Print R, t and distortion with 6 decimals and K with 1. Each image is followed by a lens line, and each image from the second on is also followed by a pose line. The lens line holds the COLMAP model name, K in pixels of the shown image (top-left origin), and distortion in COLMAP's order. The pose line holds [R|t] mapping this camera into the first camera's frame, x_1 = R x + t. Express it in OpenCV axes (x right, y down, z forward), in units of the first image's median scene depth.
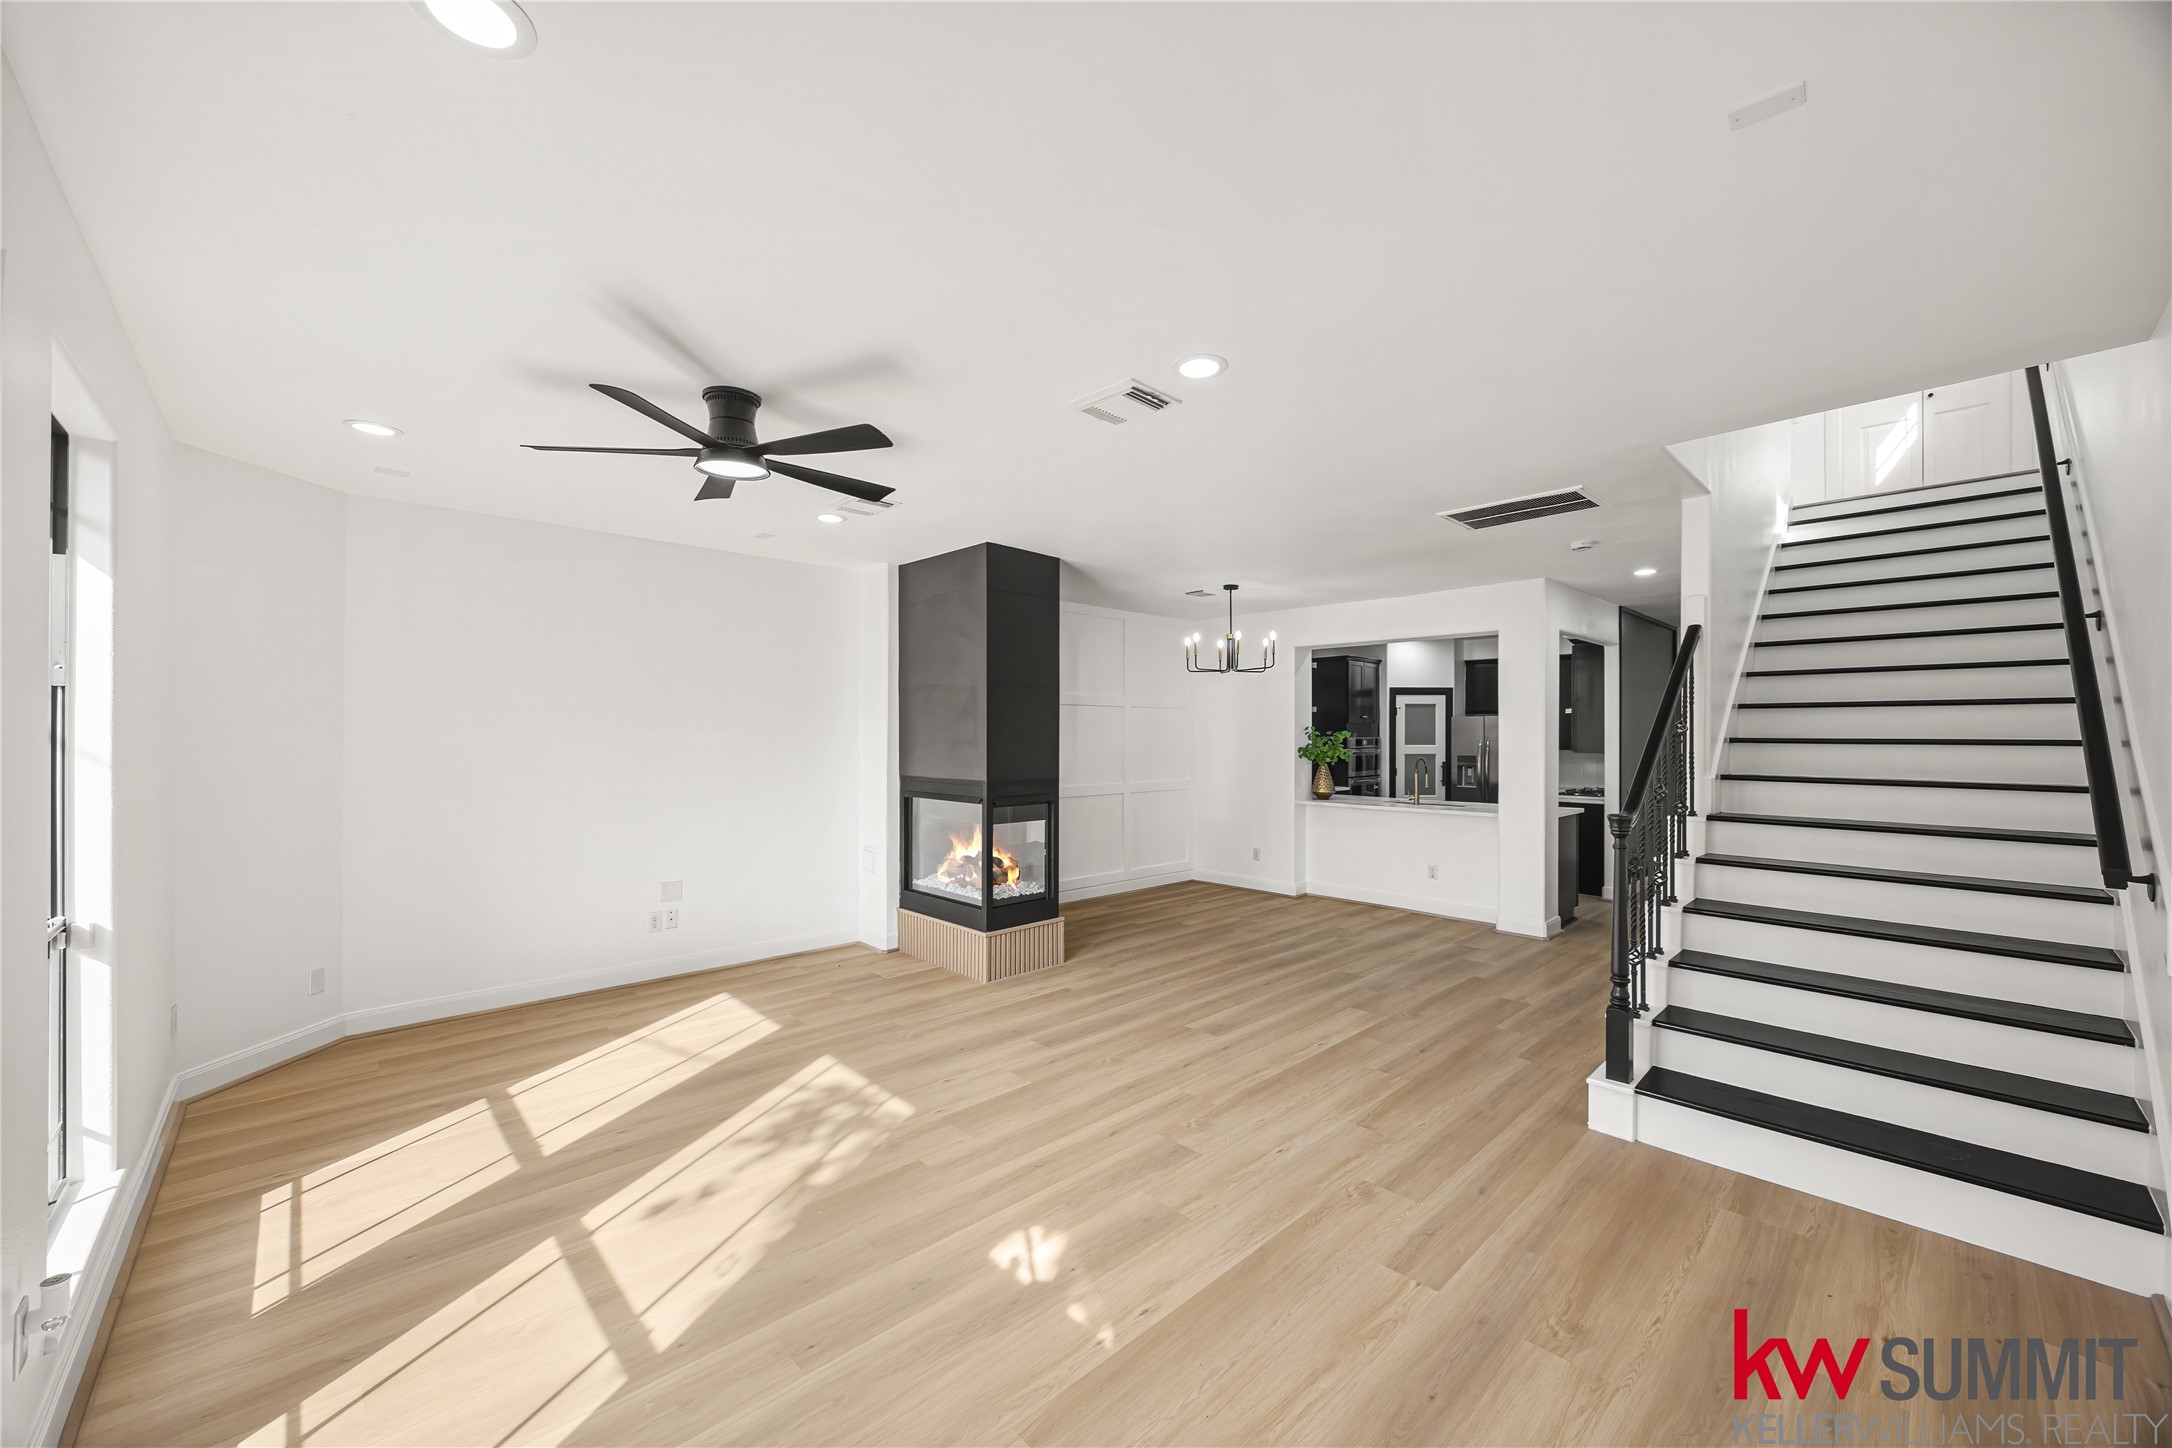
lens RADIAL K [[830.3, 0, 1084.4], [0, 830.3, 726.5], [0, 0, 1]] dist [0.000697, 0.000337]
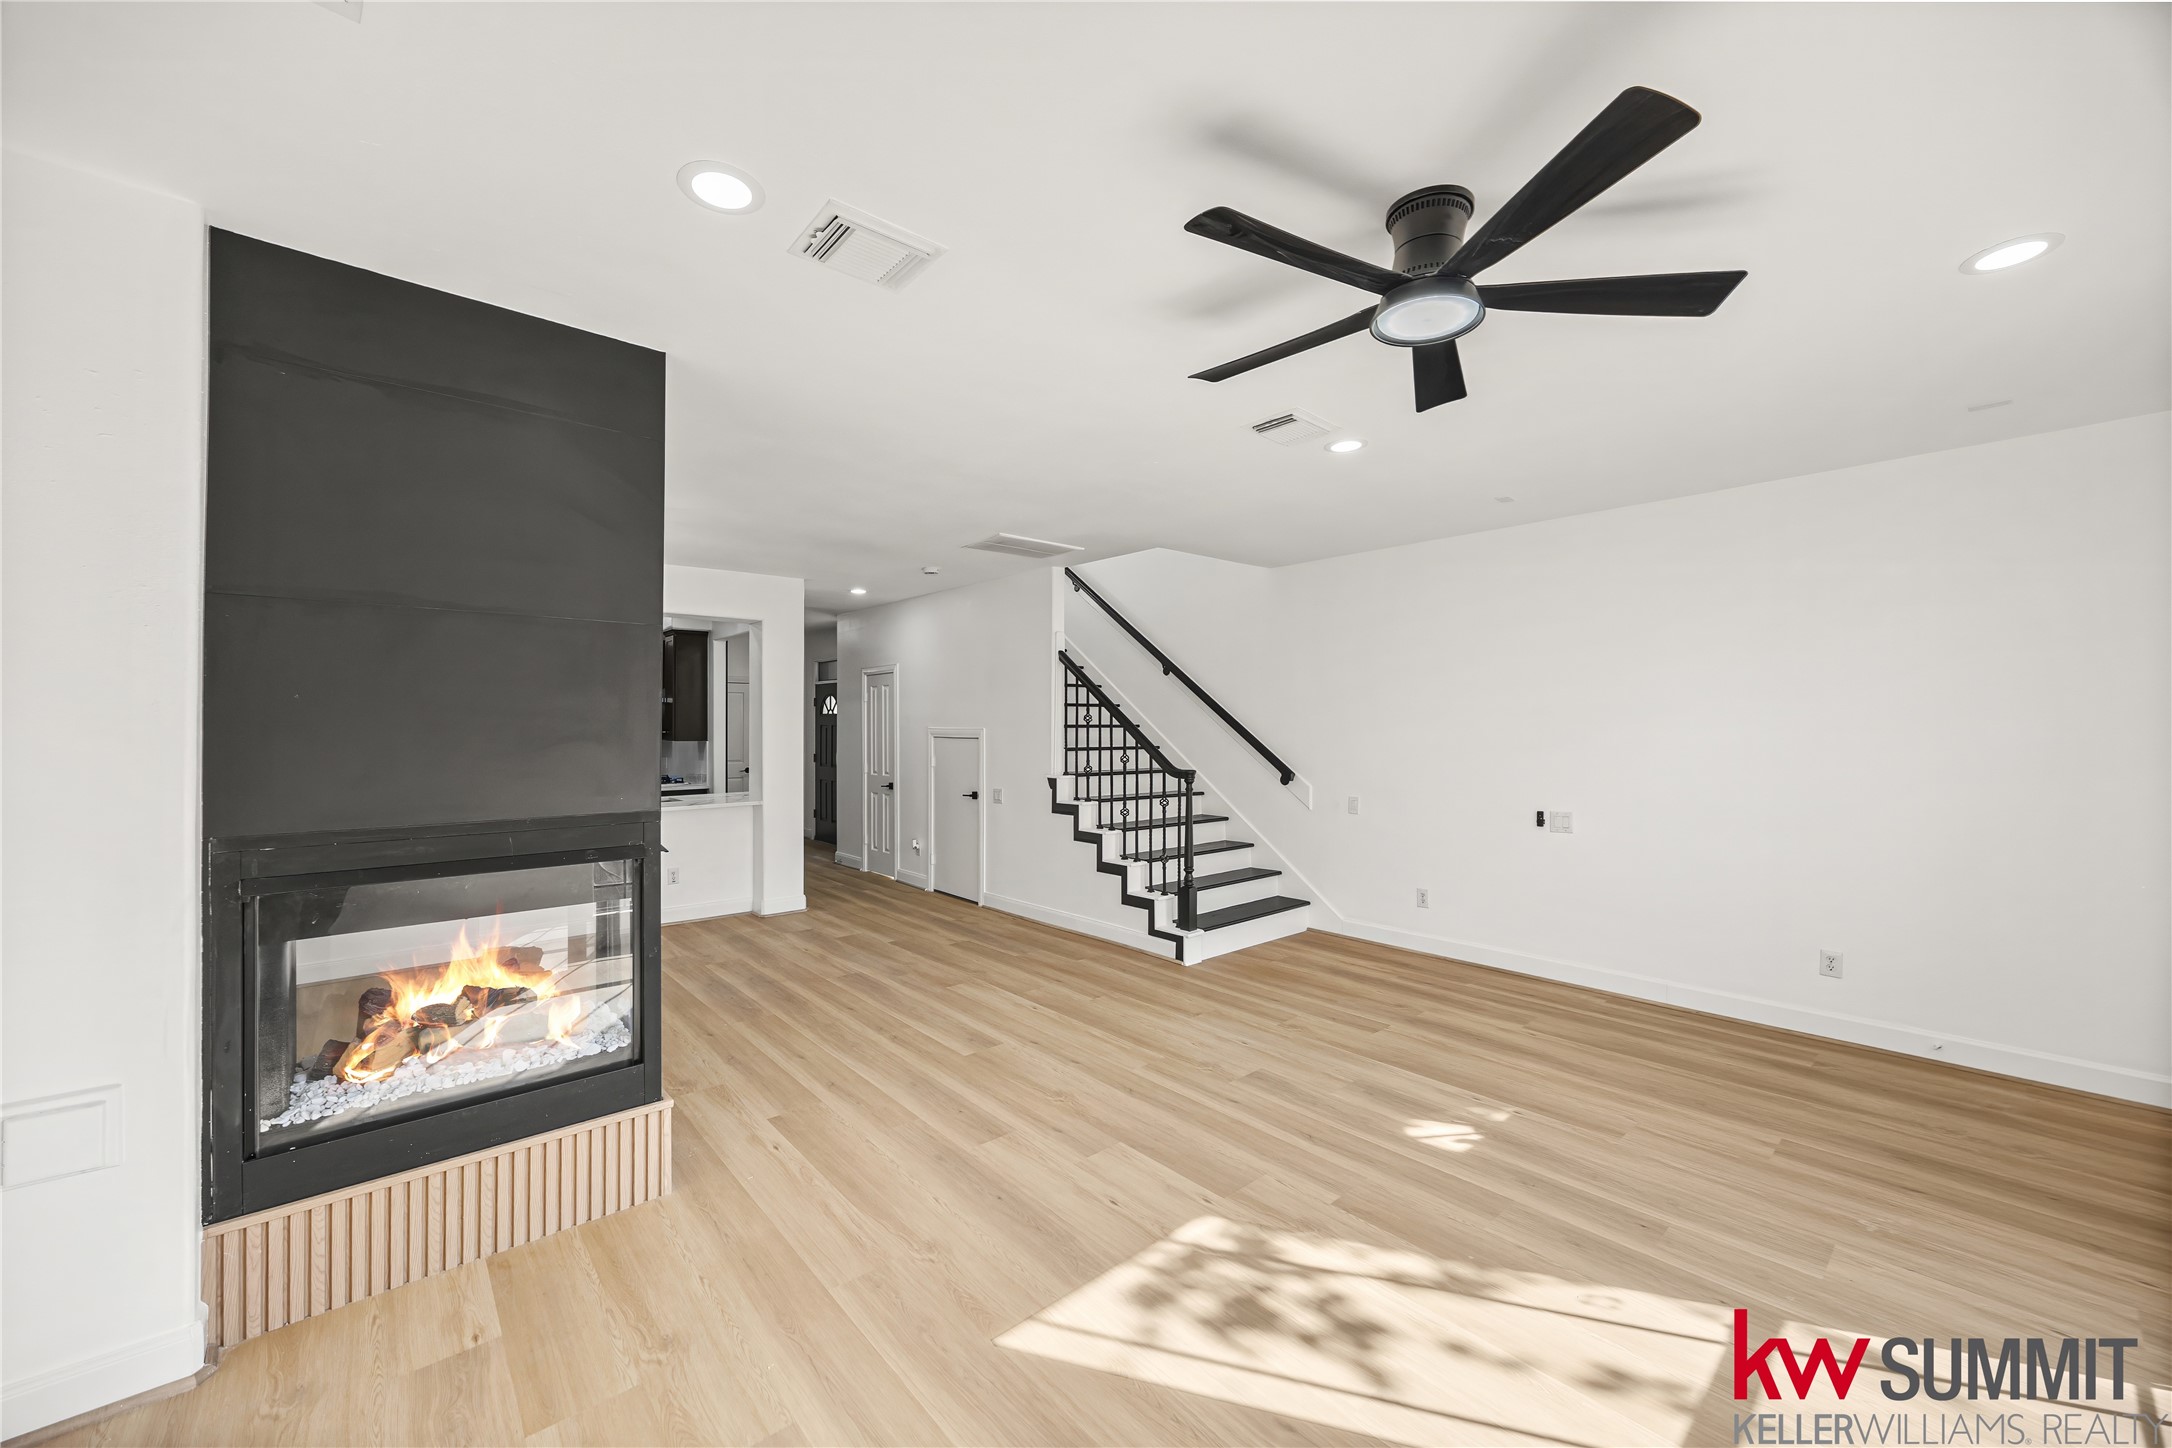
lens RADIAL K [[830.3, 0, 1088.2], [0, 830.3, 723.8], [0, 0, 1]] dist [0.000697, 0.000337]
pose [[0.031988, -0.003105, 0.999483, -0.672109], [-0.008816, 0.999955, 0.003389, 0.004090], [-0.999449, -0.008920, 0.031960, 0.754358]]
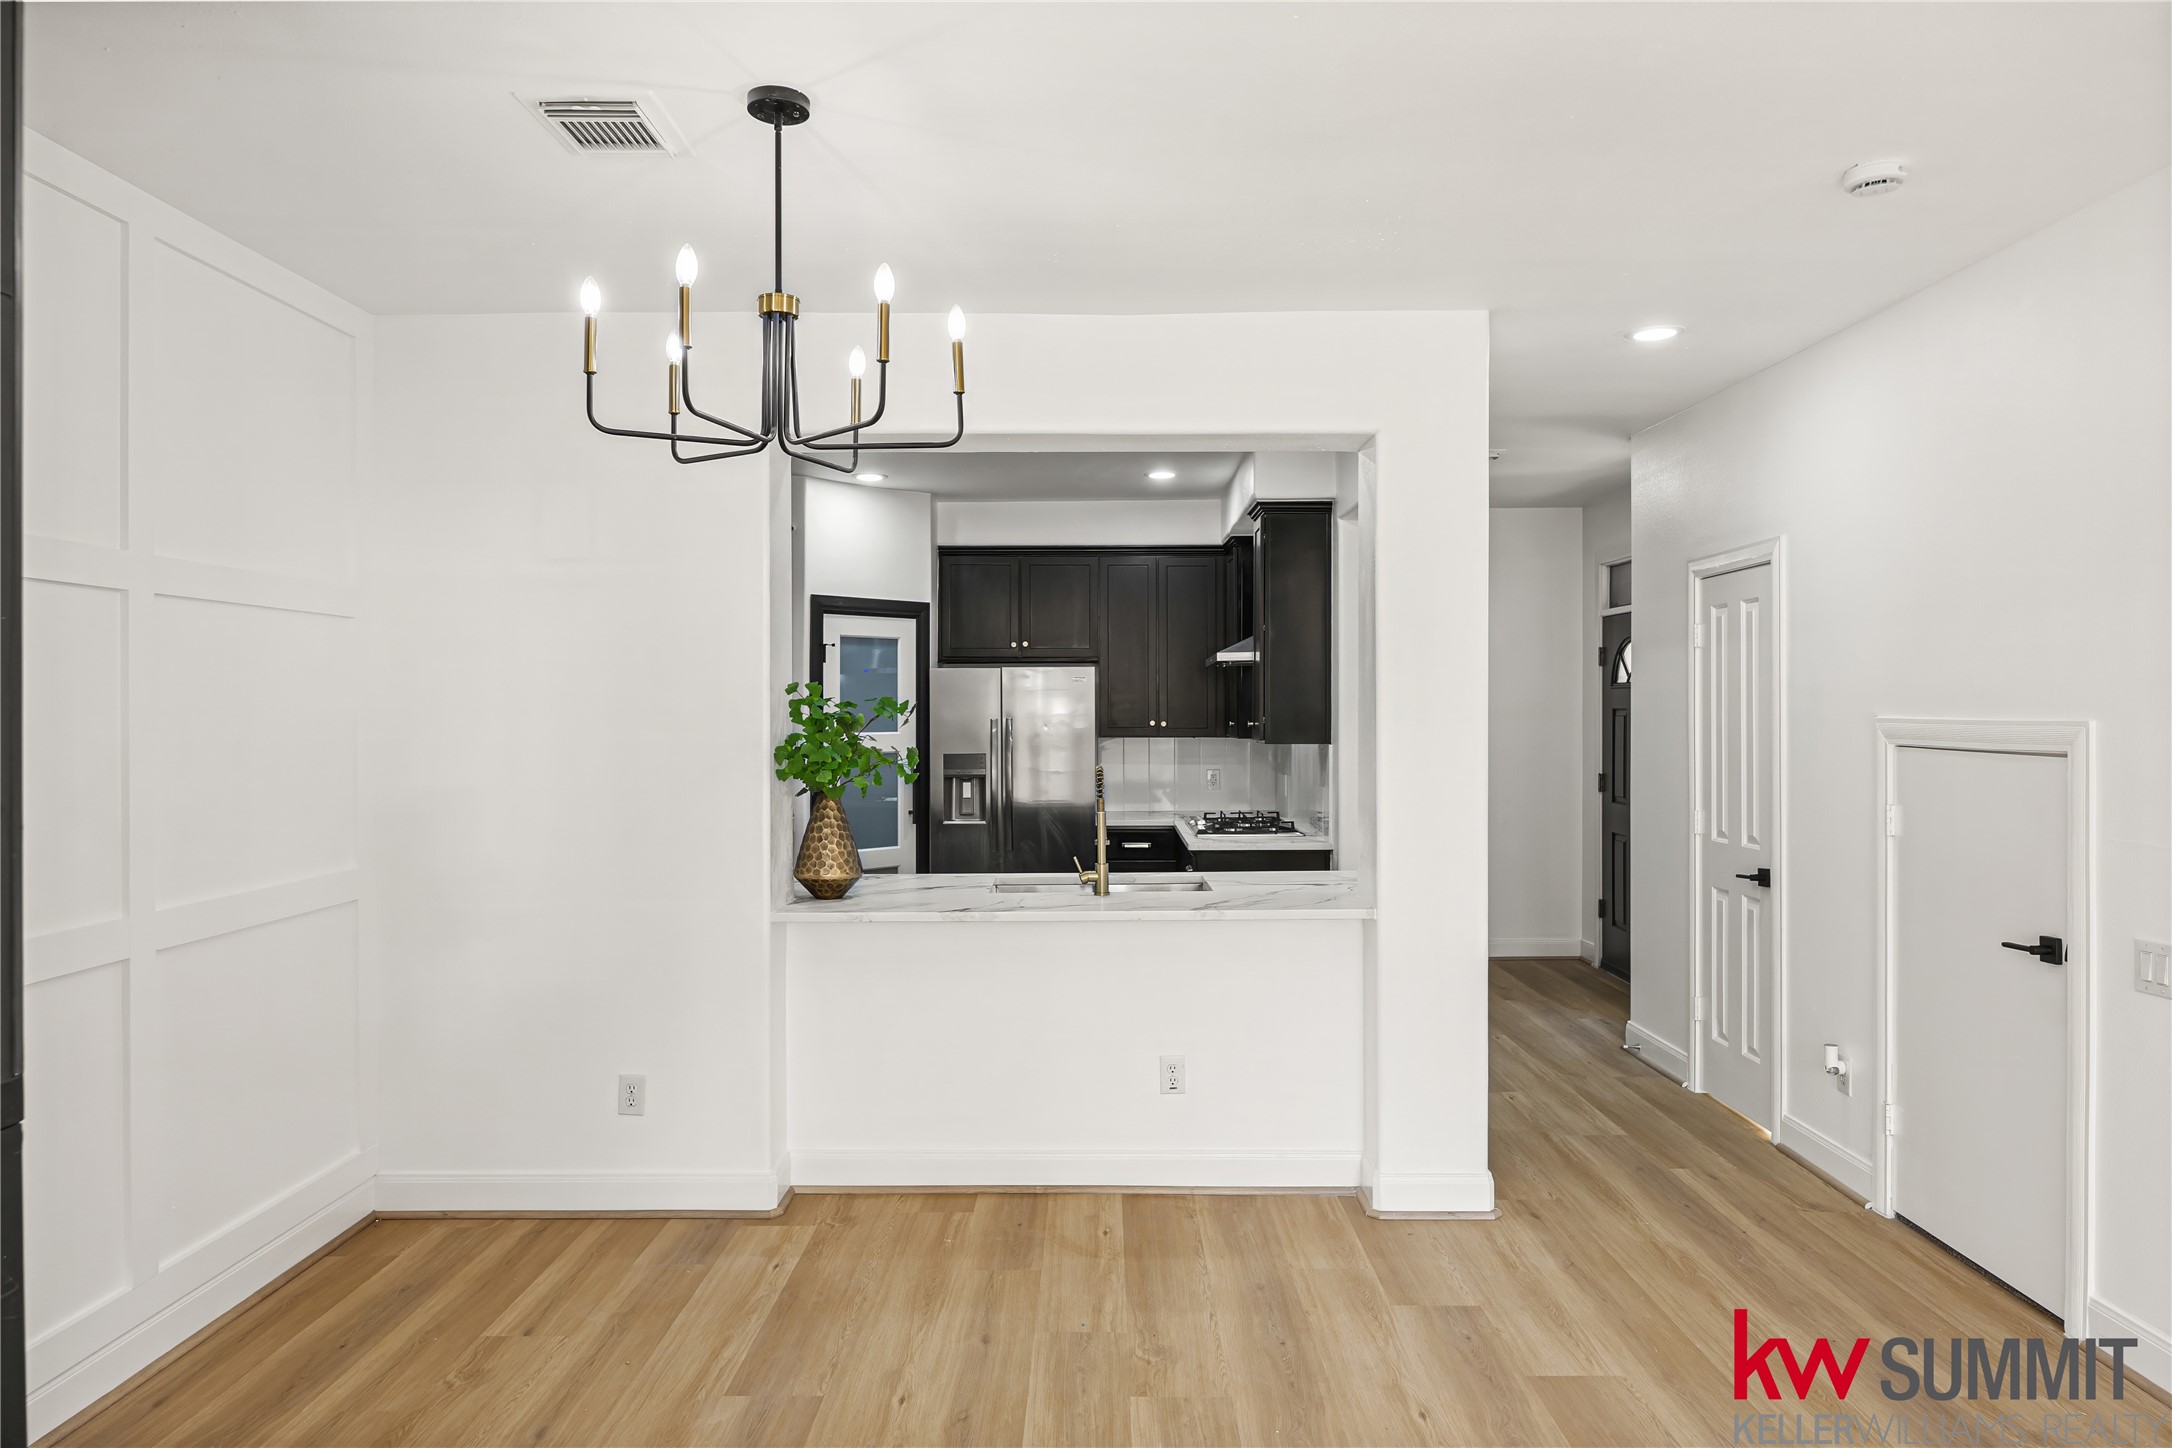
lens RADIAL K [[1391.4, 0, 1077.0], [0, 1391.4, 720.8], [0, 0, 1]] dist [-0.000914, -0.003016]
pose [[0.691960, -0.012608, 0.721825, -0.085417], [0.000079, 0.999849, 0.017387, 0.007598], [-0.721935, -0.011974, 0.691857, 0.866681]]
